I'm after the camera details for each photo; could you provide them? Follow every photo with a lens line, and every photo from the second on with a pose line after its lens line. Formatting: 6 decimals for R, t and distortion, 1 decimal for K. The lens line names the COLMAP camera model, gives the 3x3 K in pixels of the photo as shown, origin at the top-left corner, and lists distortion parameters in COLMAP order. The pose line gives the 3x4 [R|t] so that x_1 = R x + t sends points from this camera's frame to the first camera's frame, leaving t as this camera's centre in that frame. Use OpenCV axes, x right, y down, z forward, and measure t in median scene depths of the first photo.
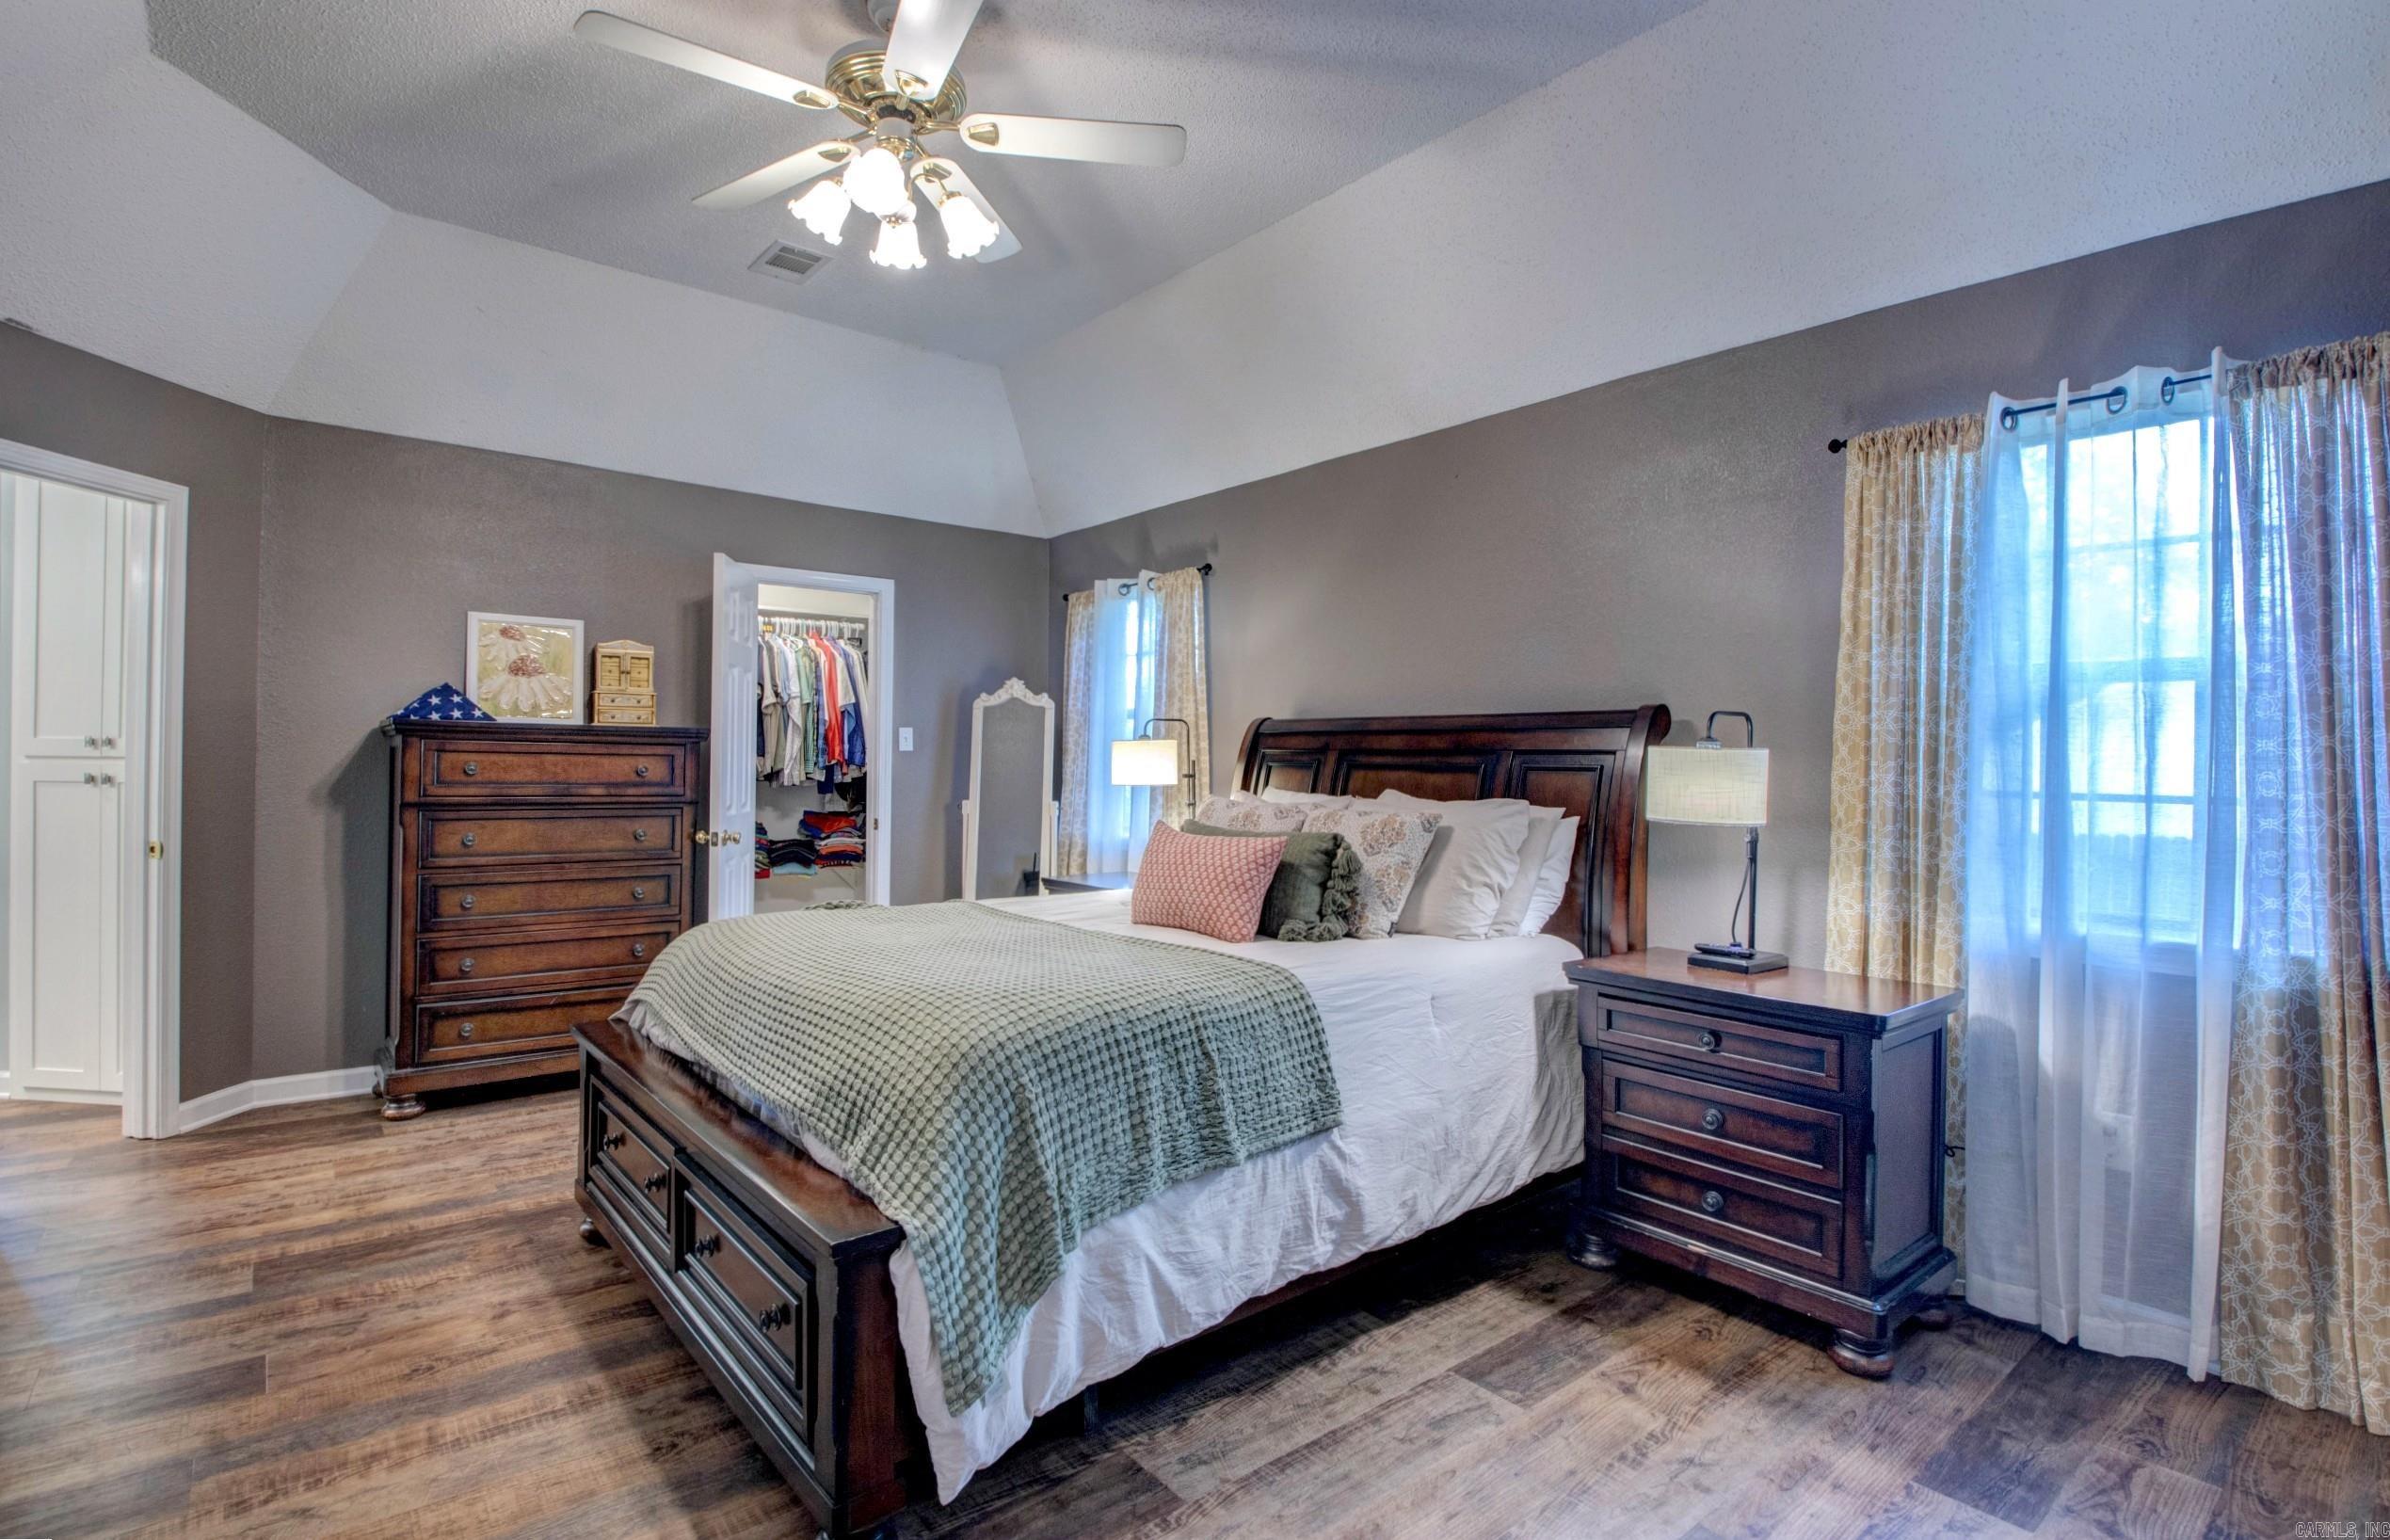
lens RADIAL K [[1116.8, 0, 1192.5], [0, 1116.8, 761.4], [0, 0, 1]] dist [-0.015021, -0.001119]
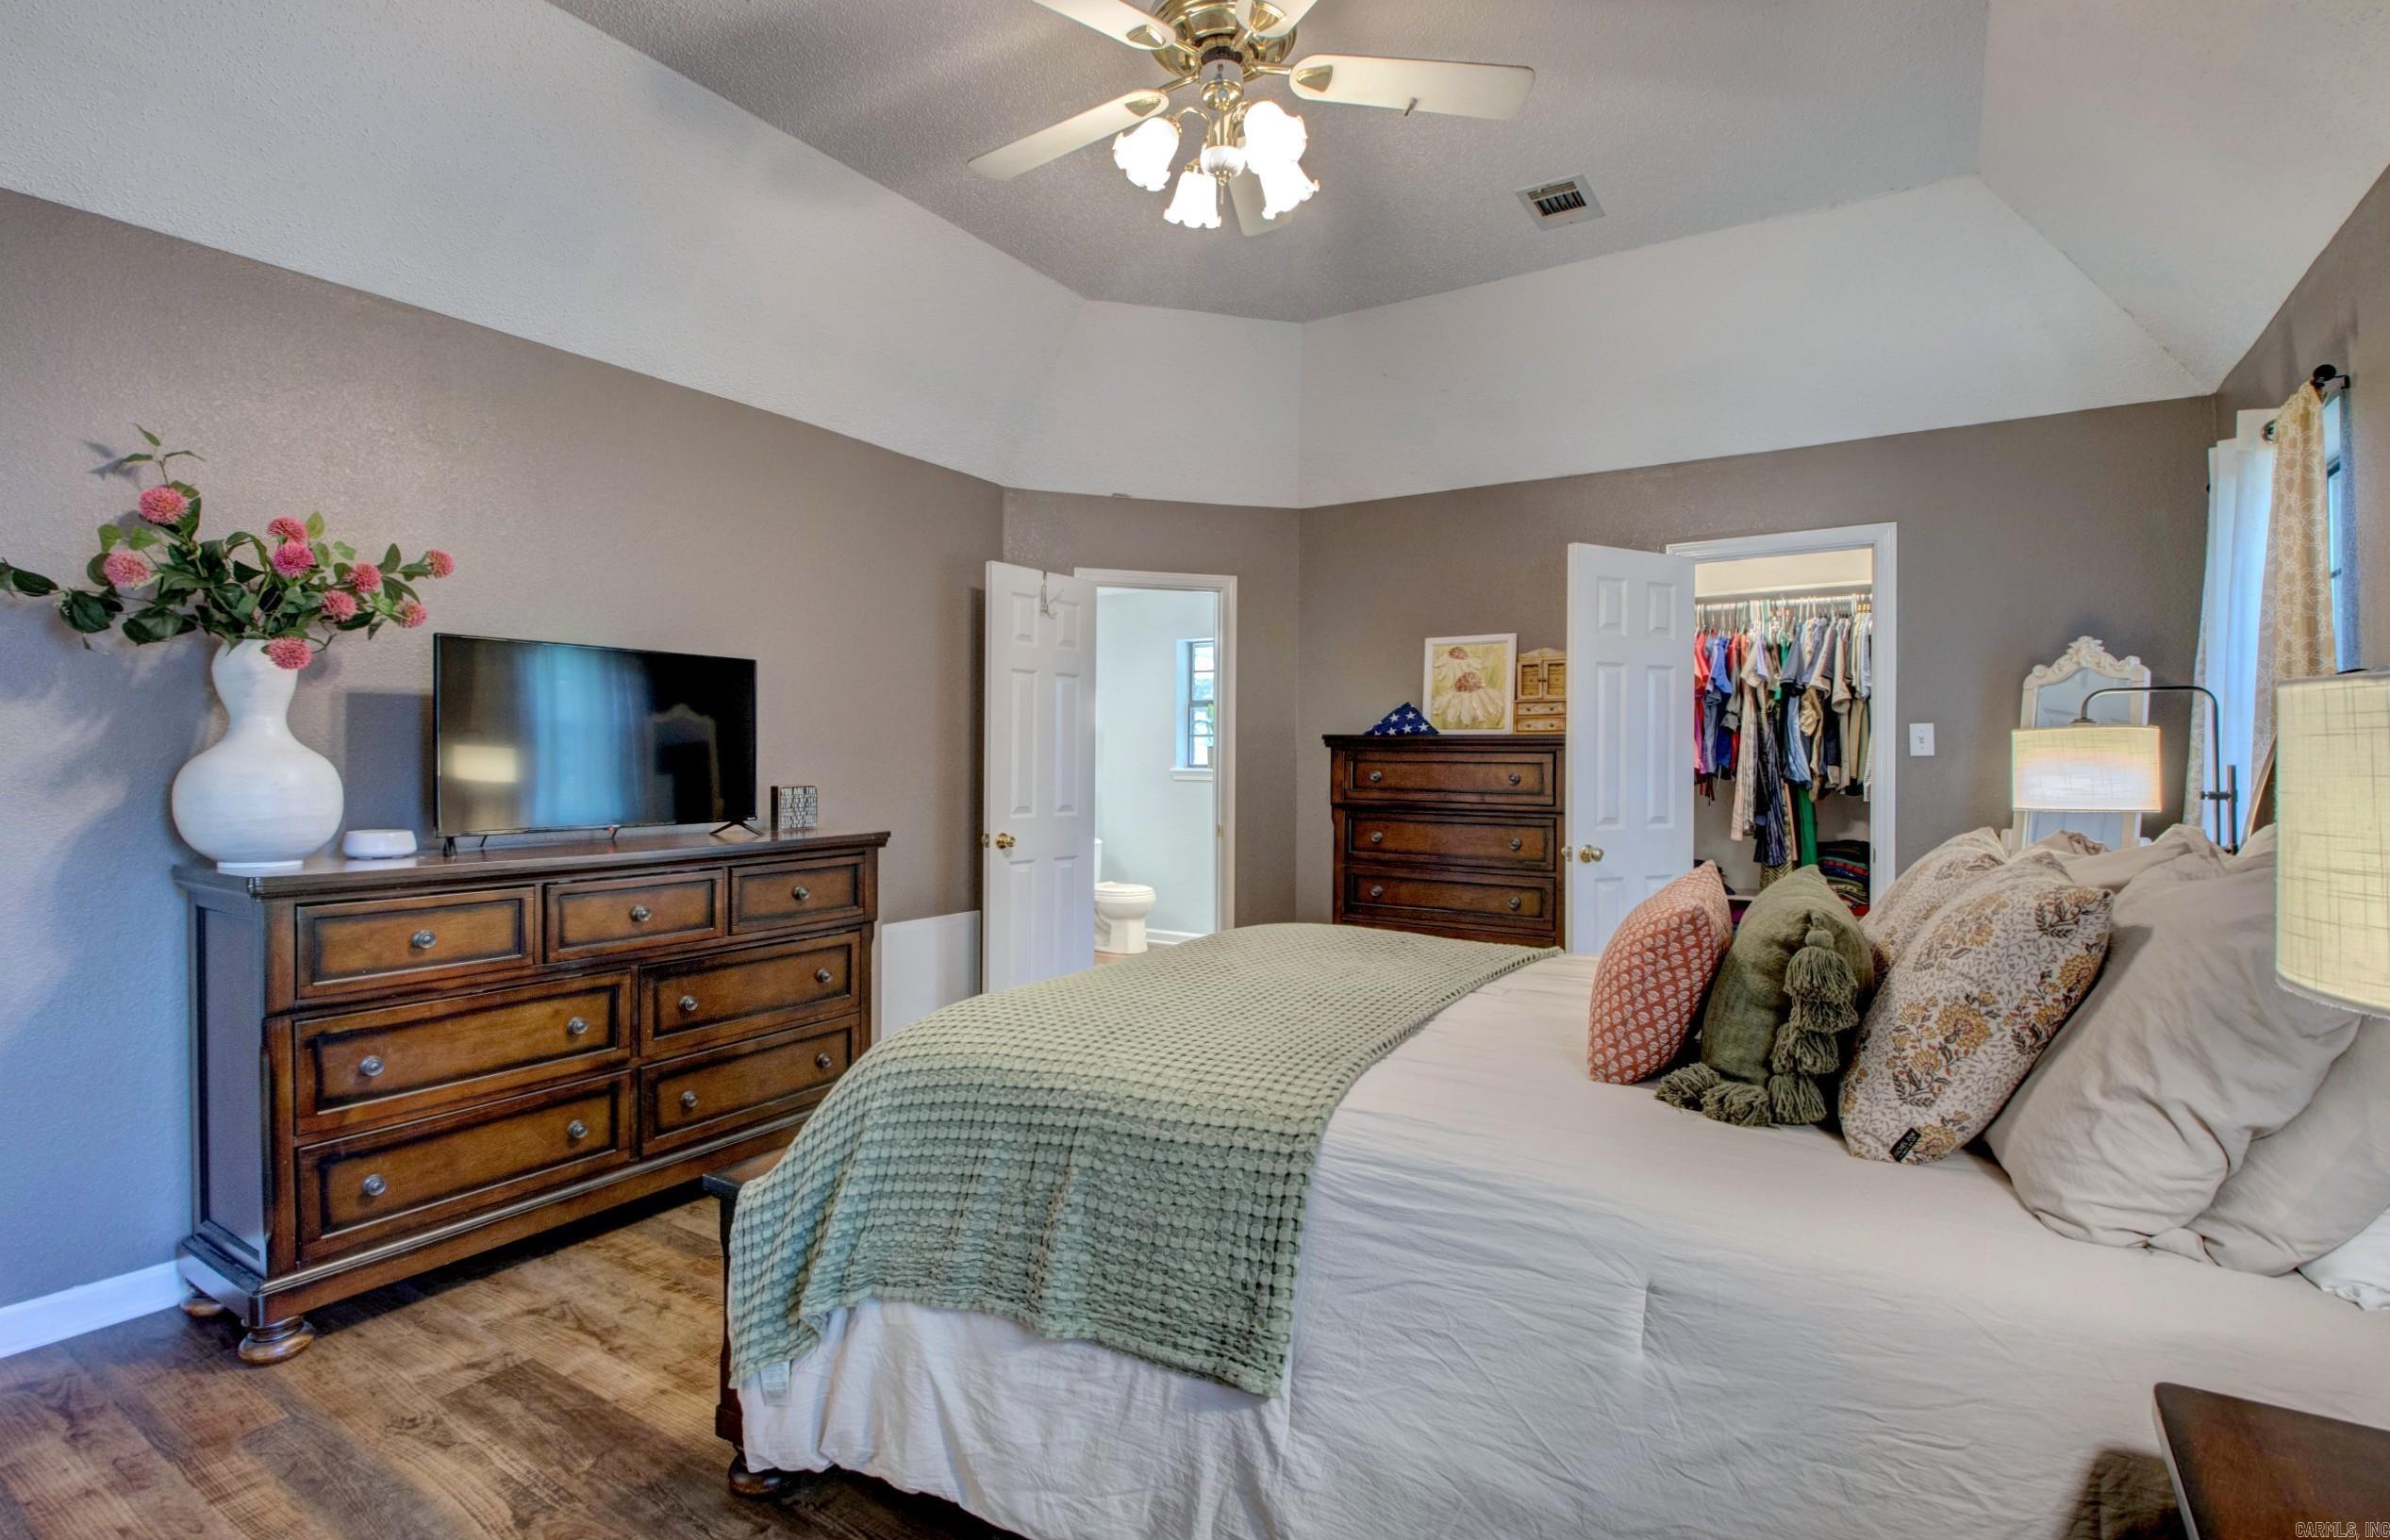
lens RADIAL K [[1116.7, 0, 1193.1], [0, 1116.7, 759.7], [0, 0, 1]] dist [-0.015021, -0.001119]
pose [[0.300822, -0.011939, -0.953606, 0.369845], [-0.002249, 0.999910, -0.013228, 0.004957], [0.953678, 0.006124, 0.300768, 0.438562]]
